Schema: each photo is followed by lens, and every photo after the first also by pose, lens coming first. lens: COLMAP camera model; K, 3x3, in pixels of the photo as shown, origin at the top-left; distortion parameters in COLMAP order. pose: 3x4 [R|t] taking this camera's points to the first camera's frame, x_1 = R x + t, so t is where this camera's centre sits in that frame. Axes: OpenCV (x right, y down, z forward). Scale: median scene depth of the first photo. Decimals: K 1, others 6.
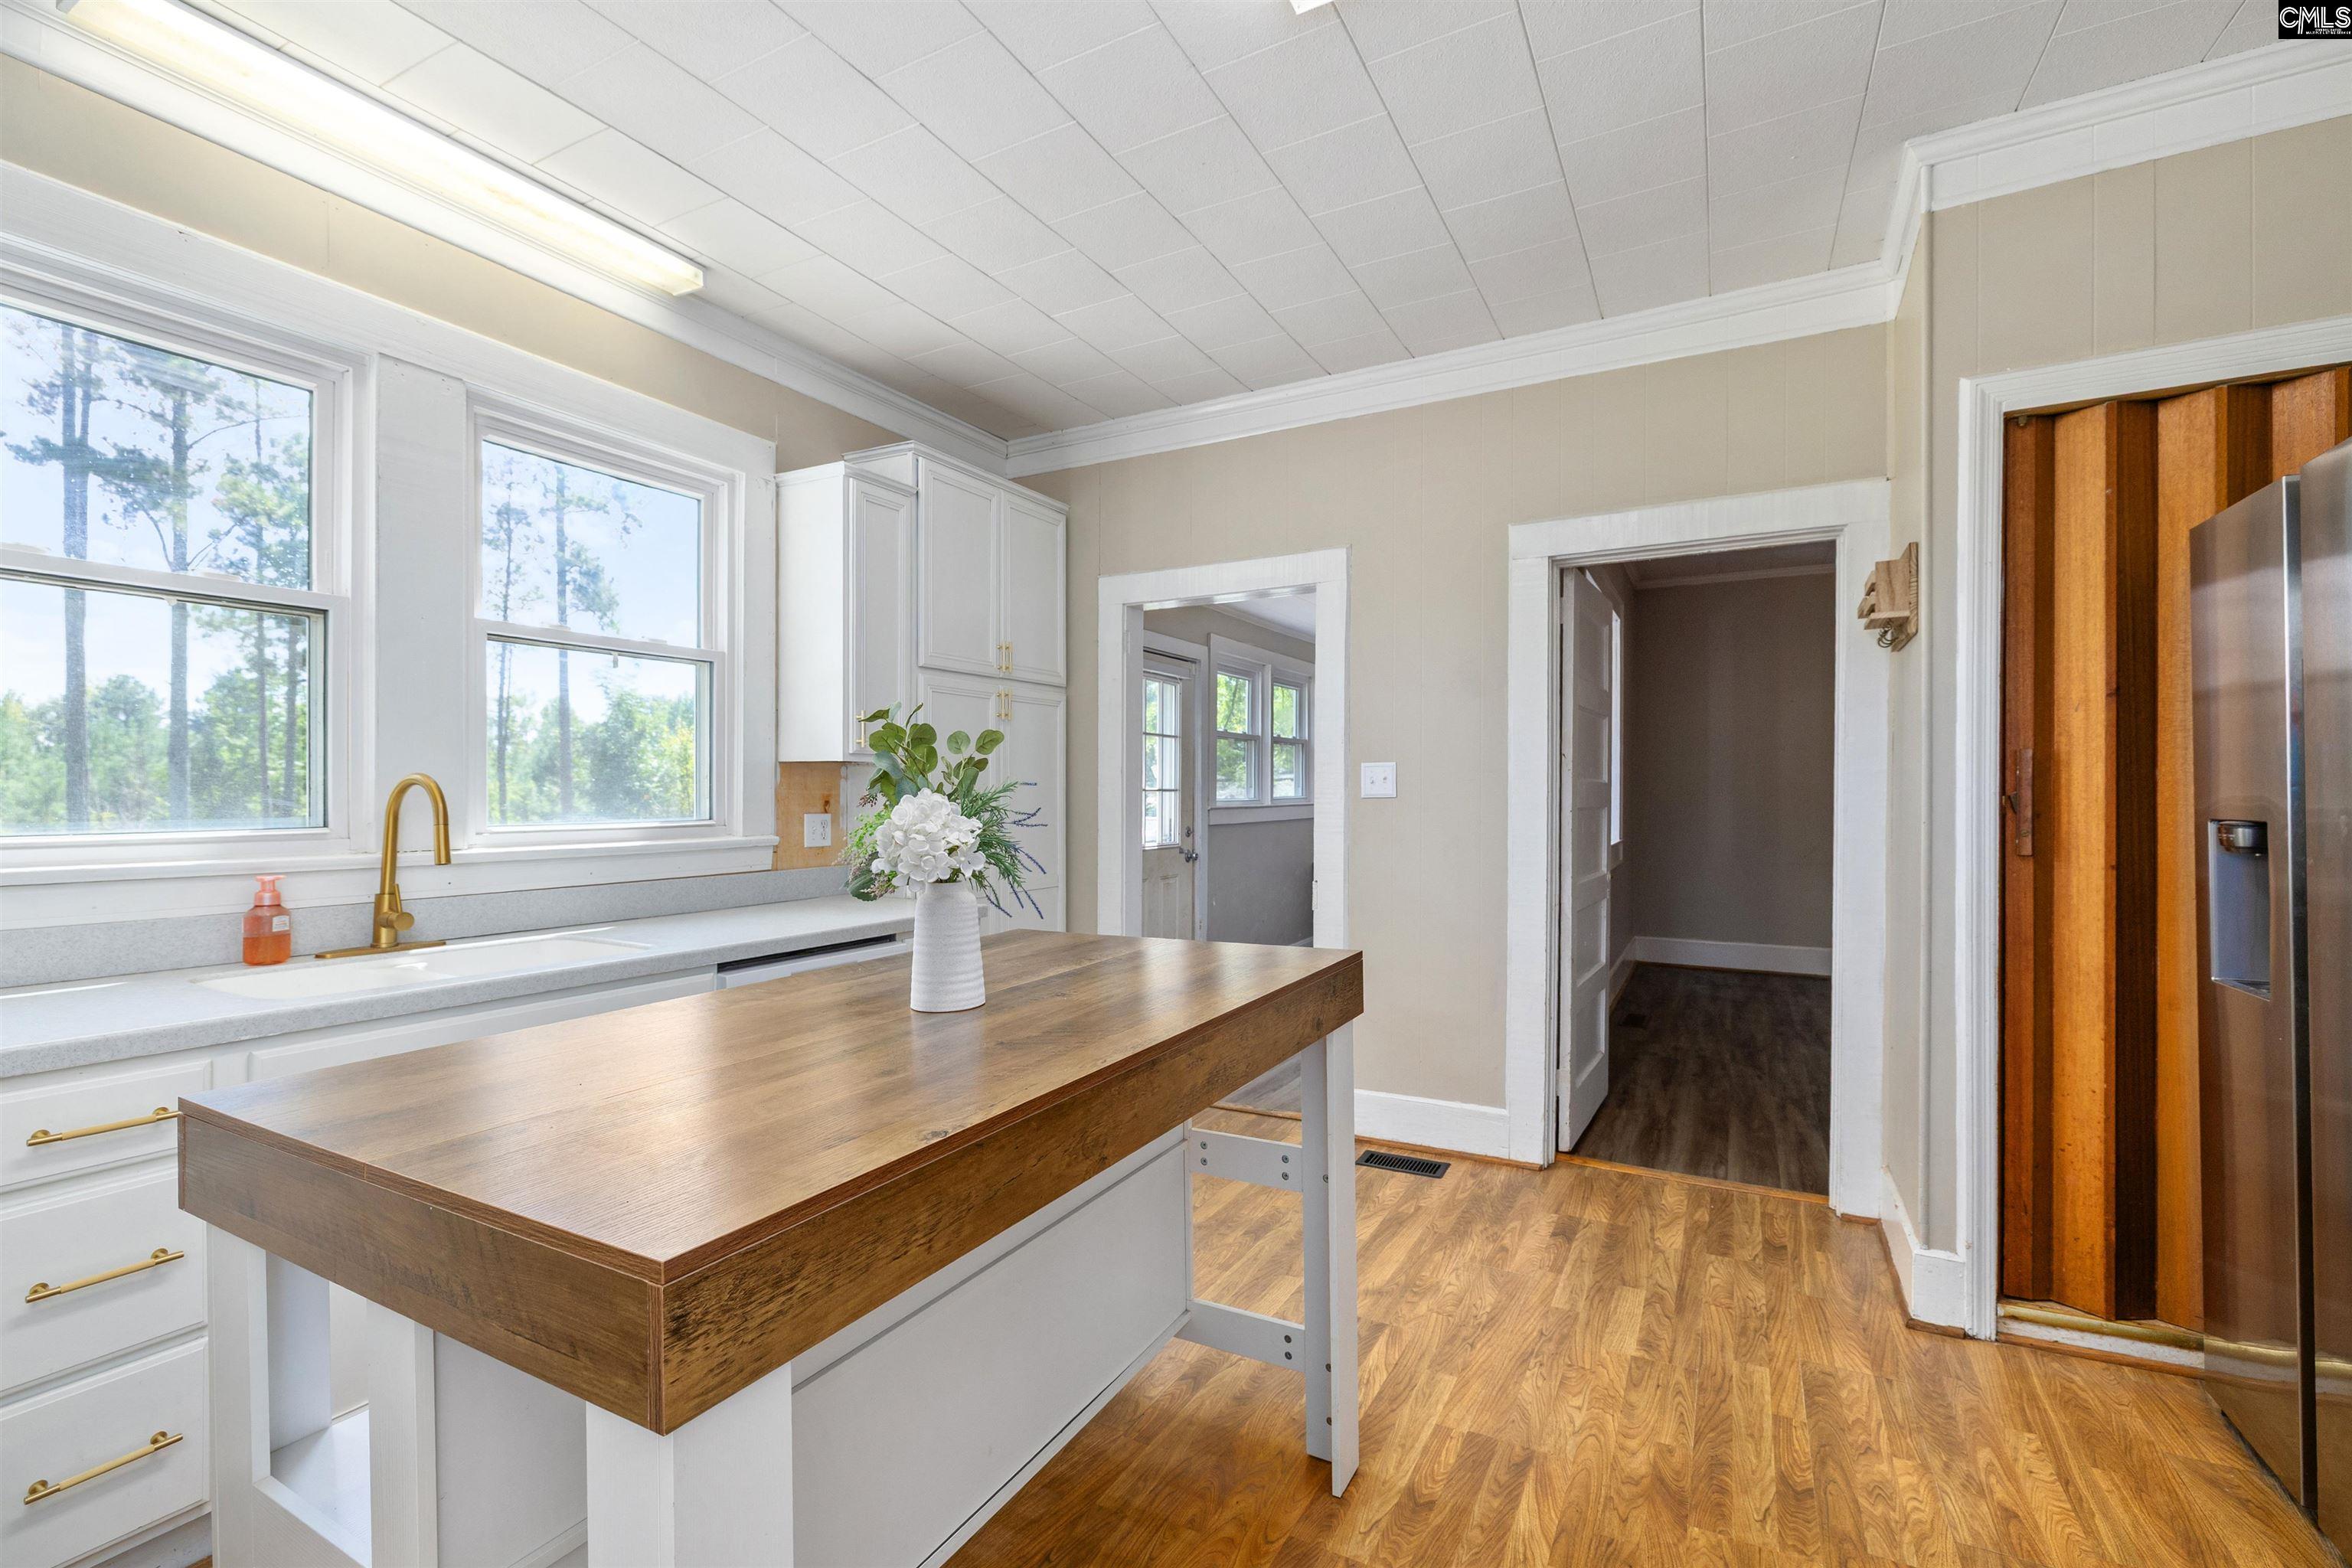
lens RADIAL K [[1028.2, 0, 1184.5], [0, 1028.2, 800.4], [0, 0, 1]] dist [-0.001694, -0.001196]
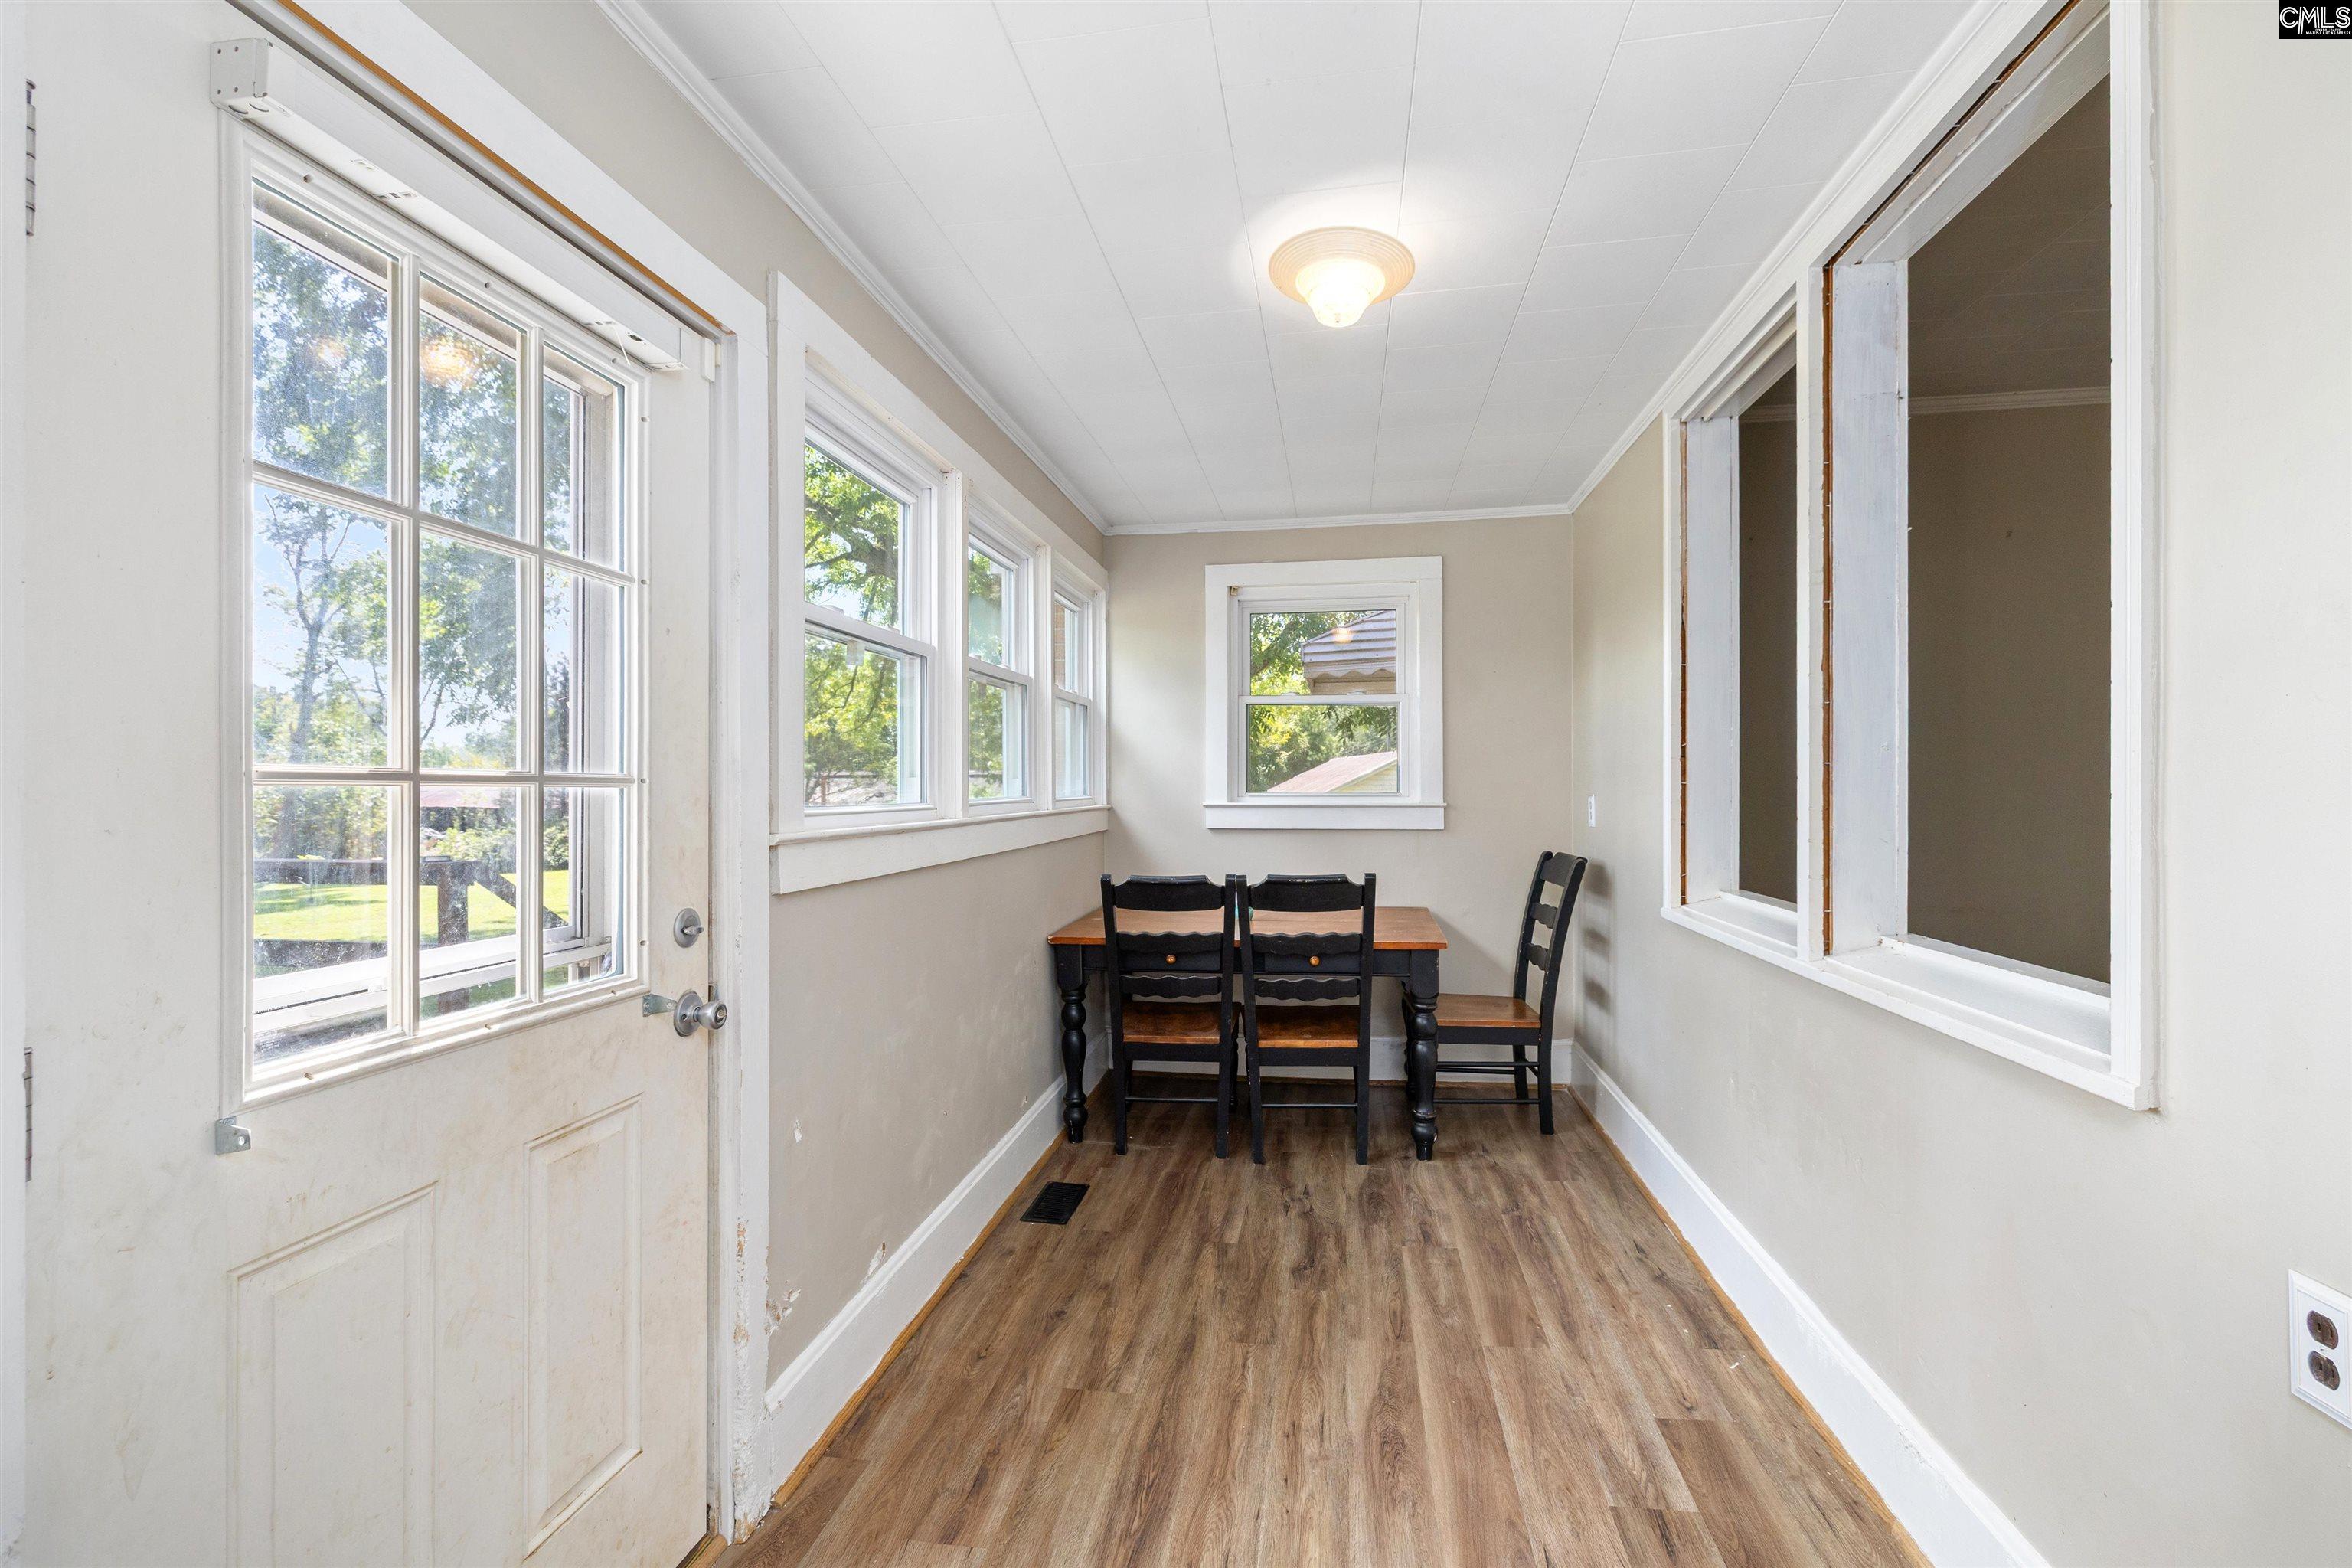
lens RADIAL K [[1028.2, 0, 1178.9], [0, 1028.2, 781.1], [0, 0, 1]] dist [-0.001694, -0.001196]
pose [[0.945230, 0.004303, 0.326376, 0.065840], [0.001159, 0.999863, -0.016537, -0.009327], [-0.326403, 0.016010, 0.945095, 1.172404]]
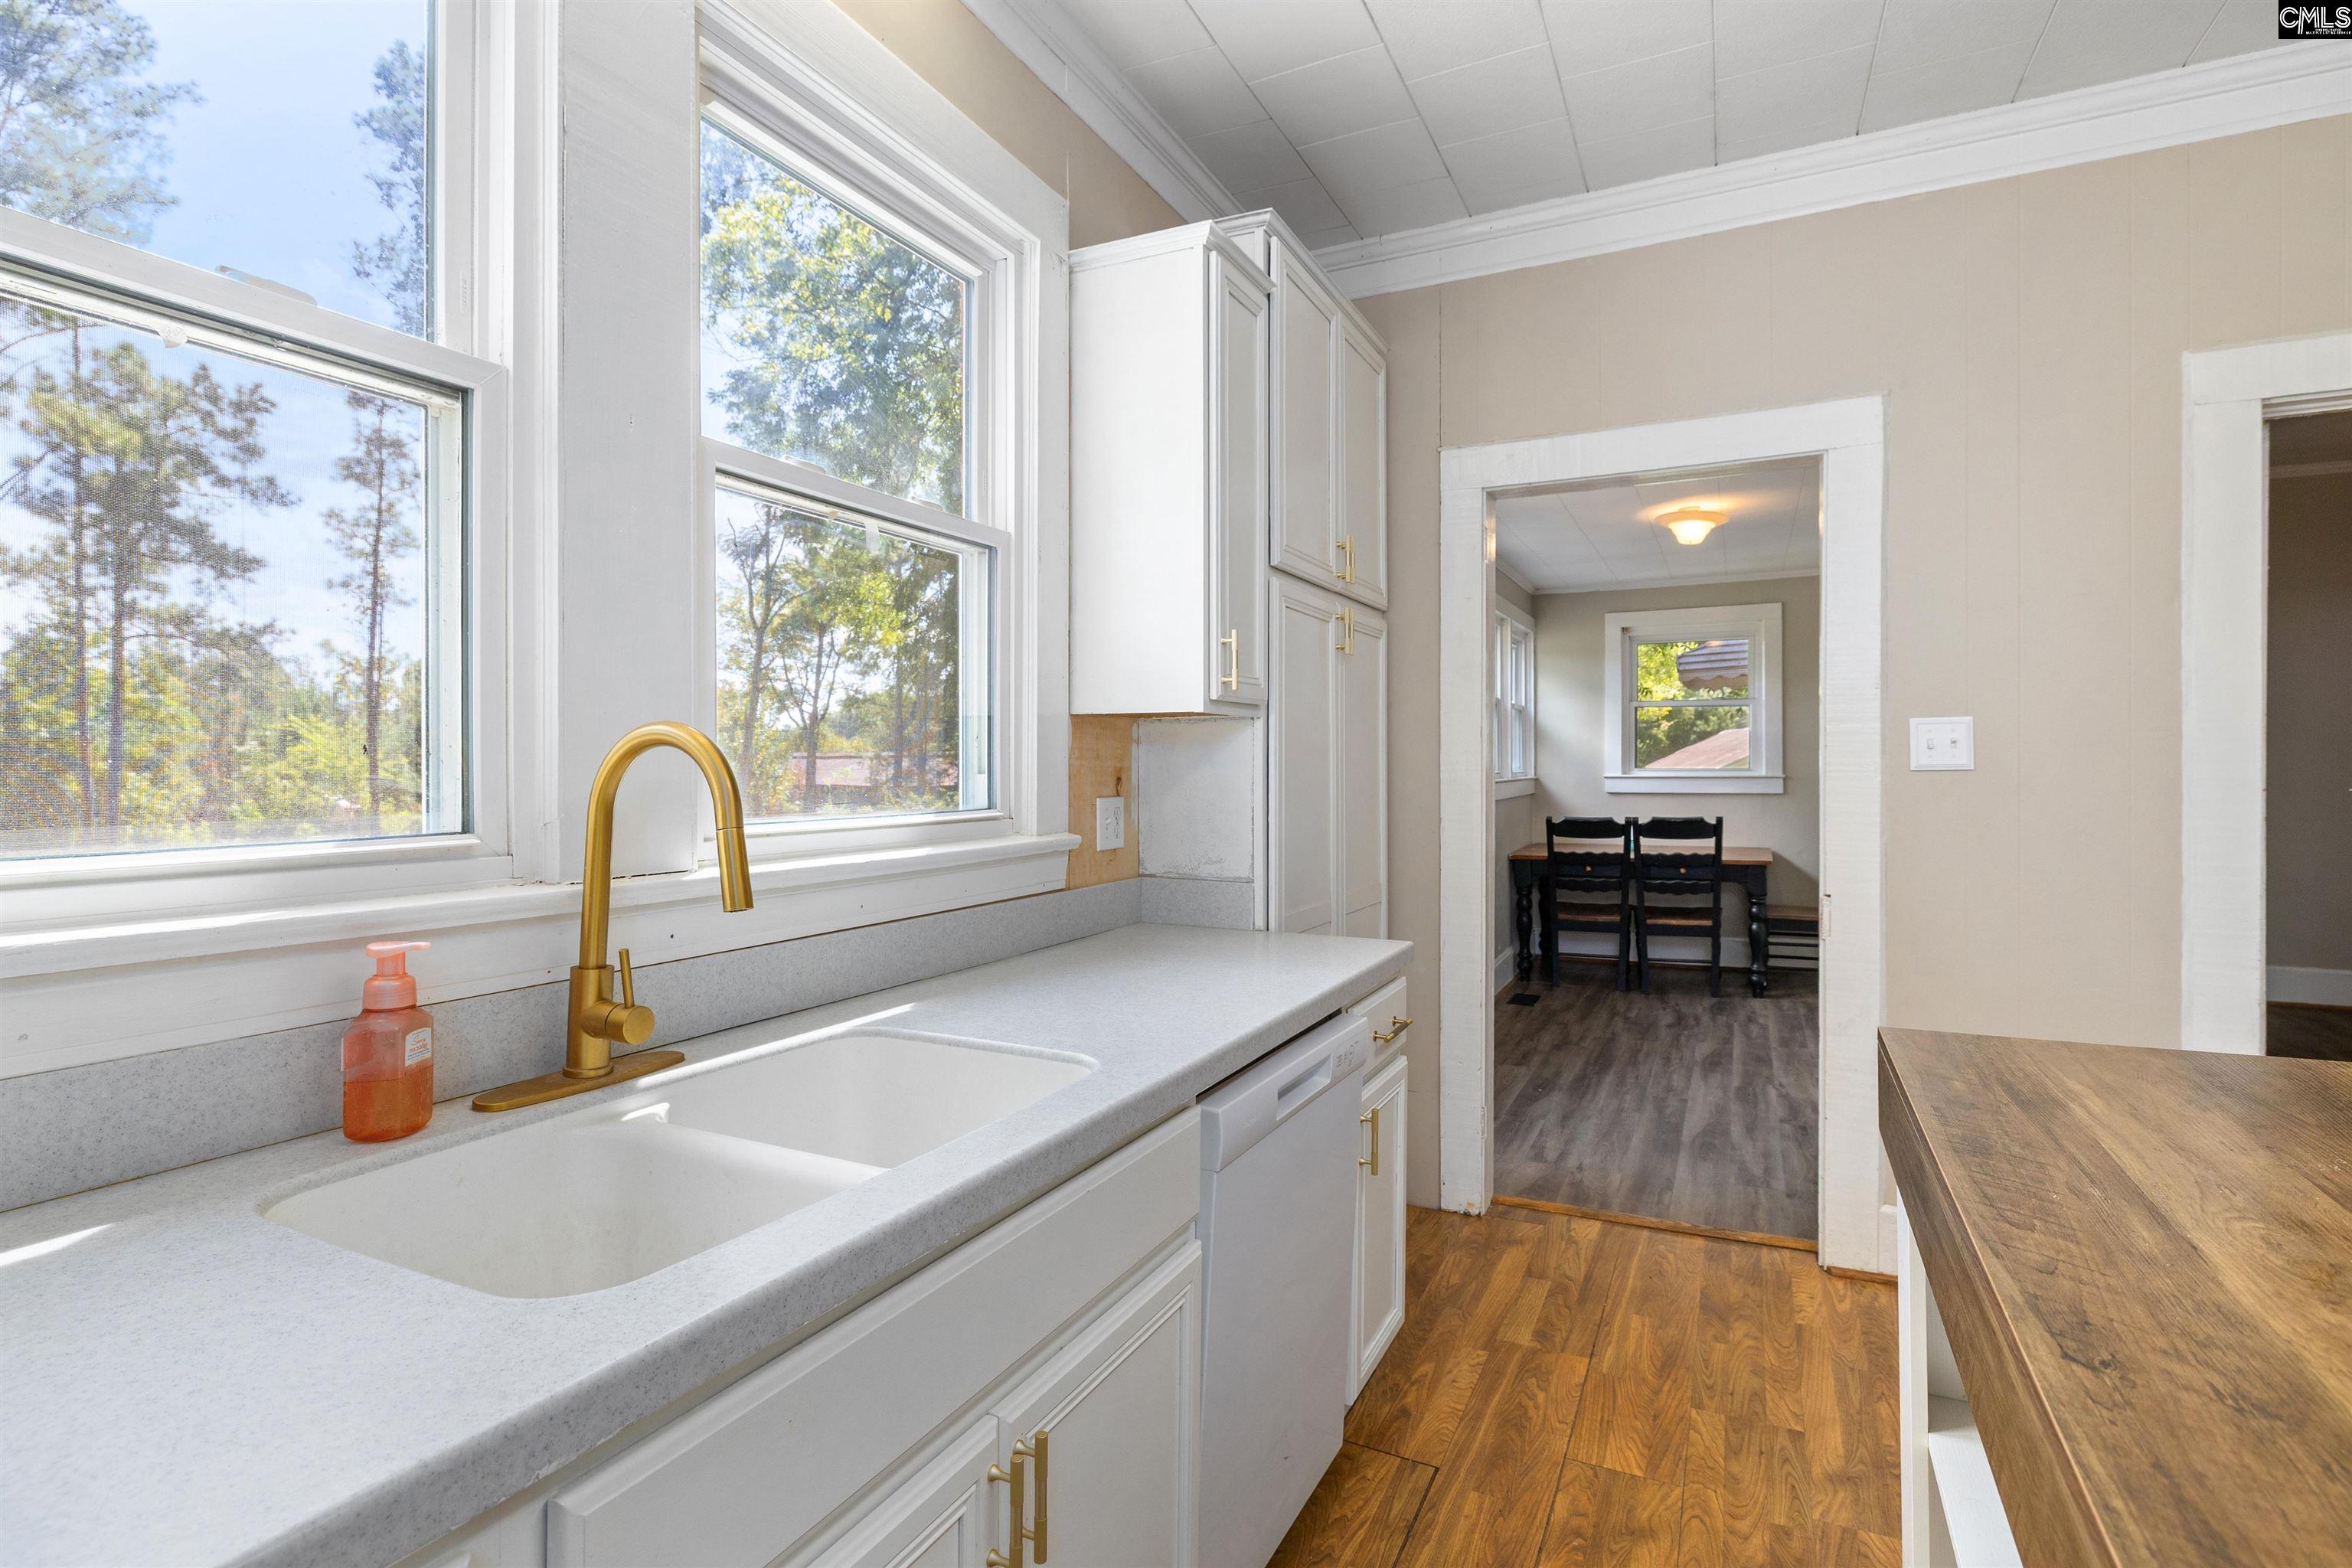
lens RADIAL K [[1149.7, 0, 1181.5], [0, 1149.7, 775.8], [0, 0, 1]] dist [-0.005985, 0.002224]
pose [[0.999308, -0.001506, 0.037164, -0.342201], [0.001571, 0.999997, -0.001729, 0.001021], [-0.037162, 0.001786, 0.999308, 0.291767]]
